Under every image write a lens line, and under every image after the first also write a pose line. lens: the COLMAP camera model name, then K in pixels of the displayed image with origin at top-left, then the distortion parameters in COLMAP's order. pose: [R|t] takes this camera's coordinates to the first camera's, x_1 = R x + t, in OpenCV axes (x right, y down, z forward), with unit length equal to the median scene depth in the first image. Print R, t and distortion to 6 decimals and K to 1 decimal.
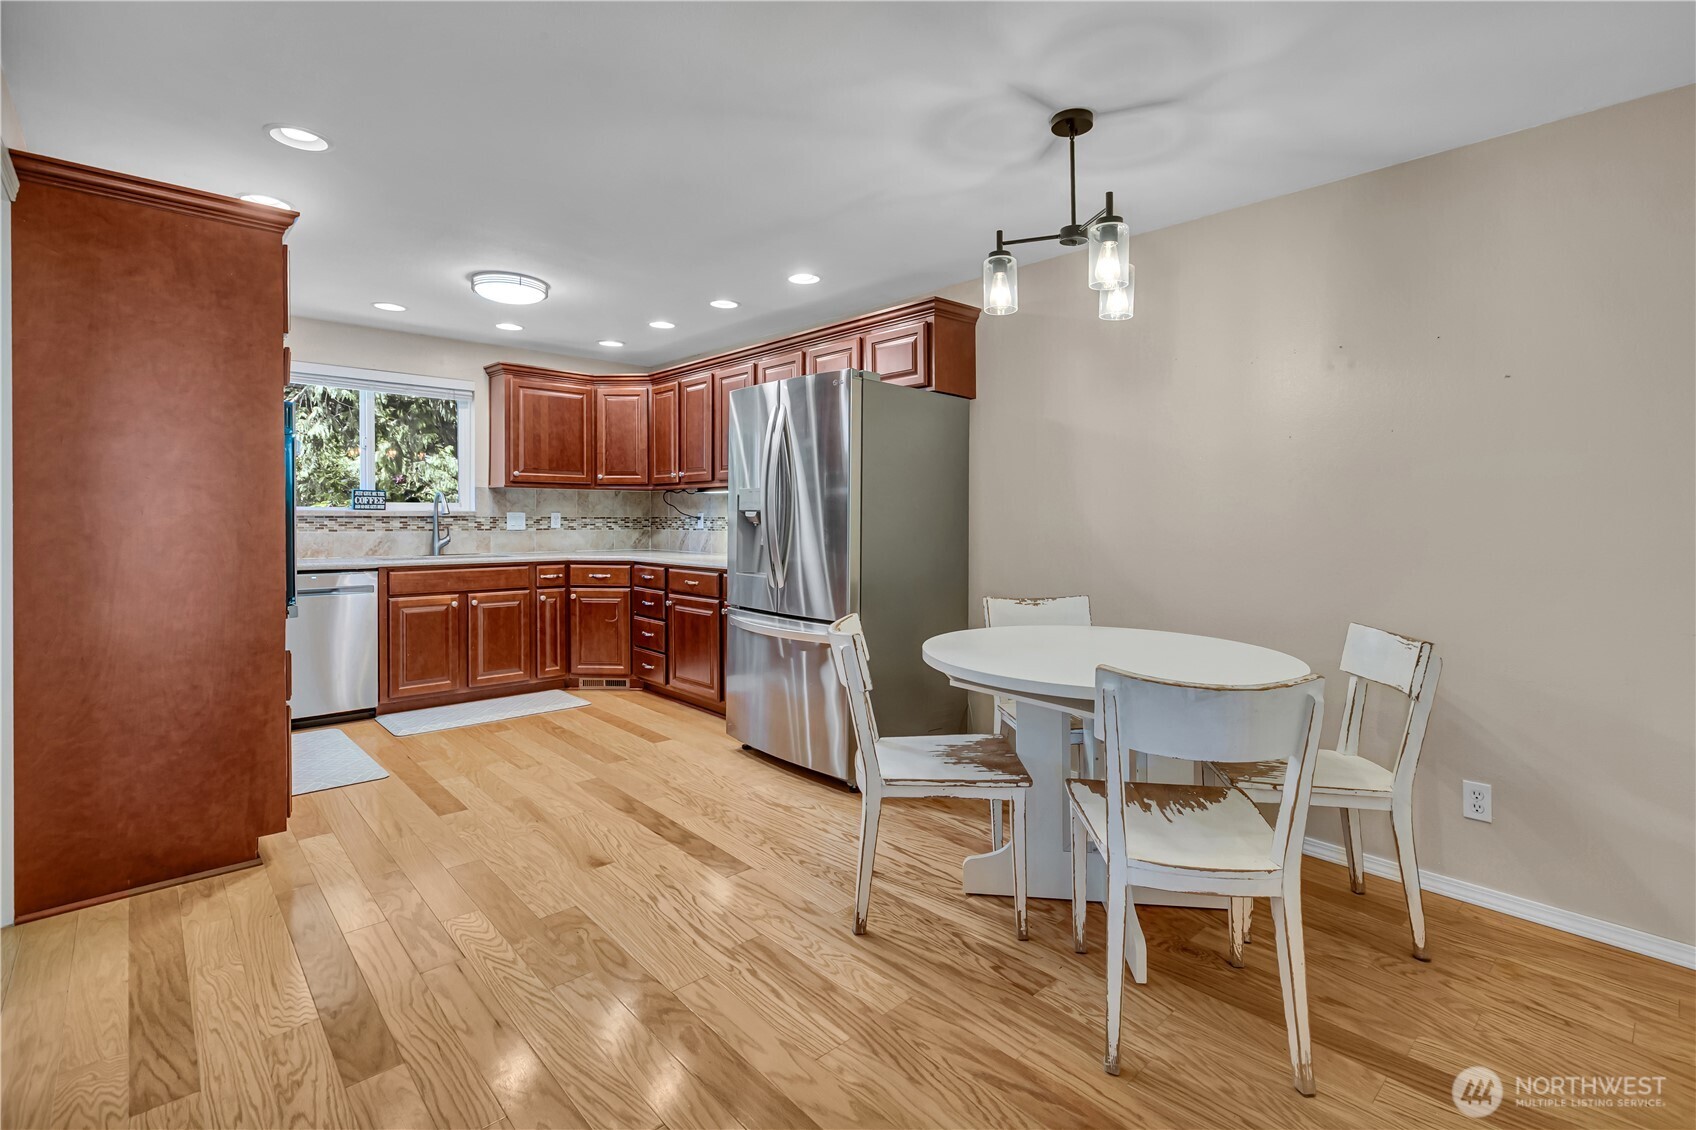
lens RADIAL K [[779.7, 0, 846.5], [0, 779.7, 528.2], [0, 0, 1]] dist [0.003016, 0.000163]
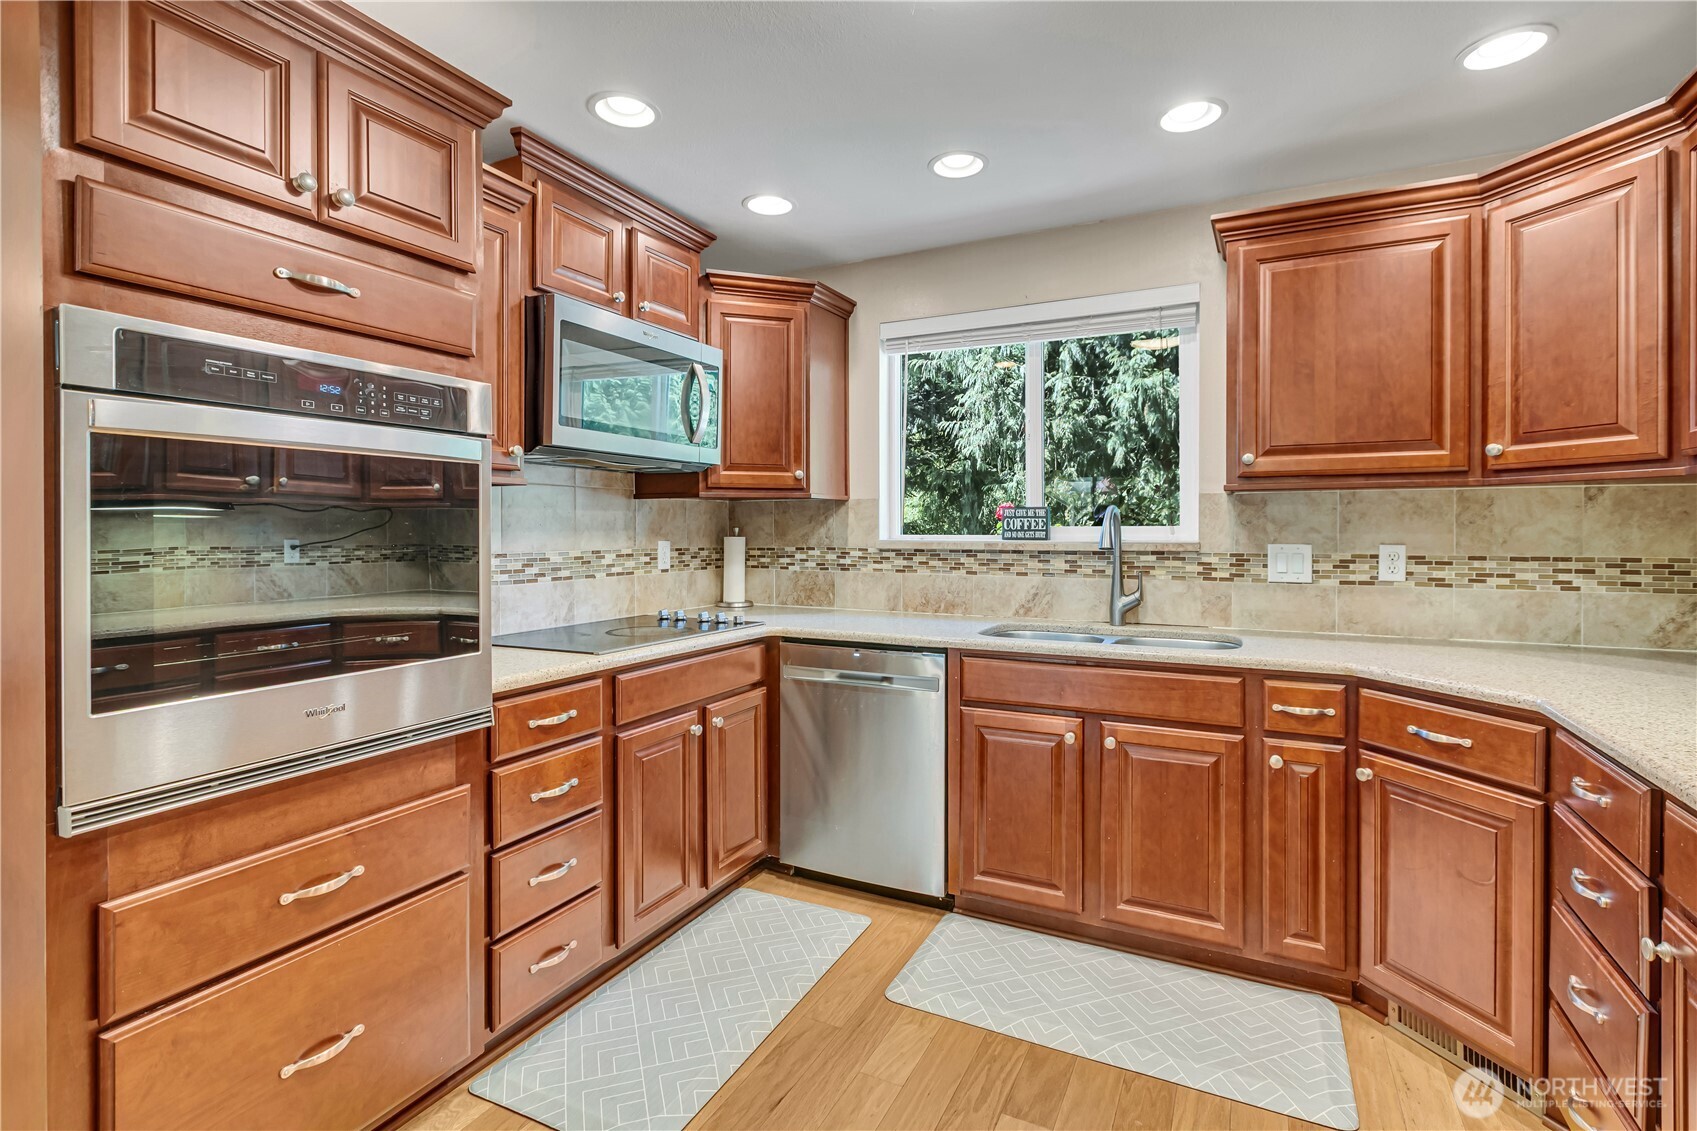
lens RADIAL K [[780.2, 0, 862.6], [0, 780.2, 535.7], [0, 0, 1]] dist [0.003016, 0.000163]
pose [[0.368533, 0.002411, -0.929612, -0.092071], [-0.010799, 0.999940, -0.001688, -0.023823], [0.929552, 0.010661, 0.368537, 0.642450]]
